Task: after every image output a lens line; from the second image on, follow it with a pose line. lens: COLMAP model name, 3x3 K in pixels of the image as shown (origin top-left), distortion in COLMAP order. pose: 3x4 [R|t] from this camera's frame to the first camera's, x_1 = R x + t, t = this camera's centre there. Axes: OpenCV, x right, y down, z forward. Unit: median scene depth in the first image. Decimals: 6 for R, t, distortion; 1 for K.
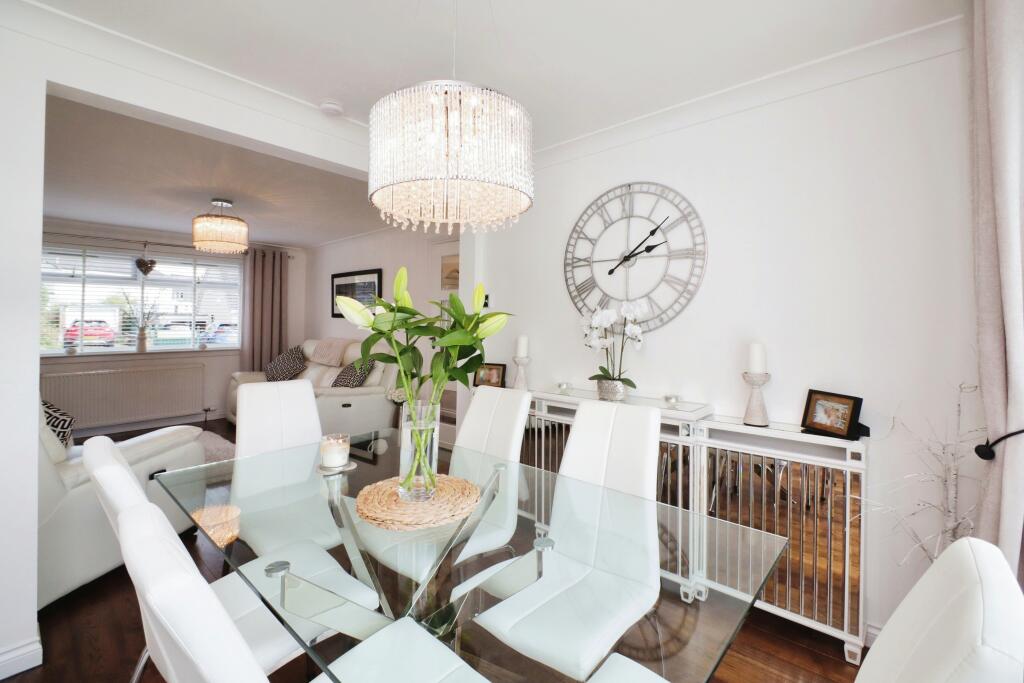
lens RADIAL K [[442.2, 0, 494.6], [0, 442.2, 320.2], [0, 0, 1]] dist [-0.003568, -0.001696]
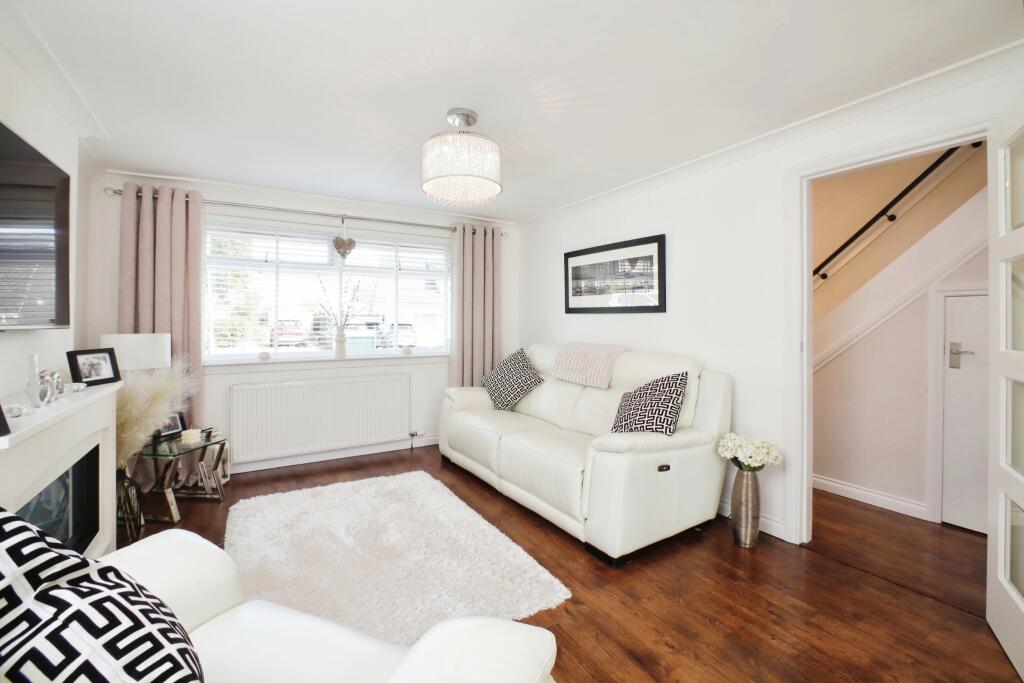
lens RADIAL K [[442.2, 0, 512.8], [0, 442.2, 333.2], [0, 0, 1]] dist [-0.003568, -0.001696]
pose [[0.961758, 0.007657, -0.273792, -0.289434], [0.000362, 0.999573, 0.029226, 0.005708], [0.273899, -0.028207, 0.961345, 0.328061]]
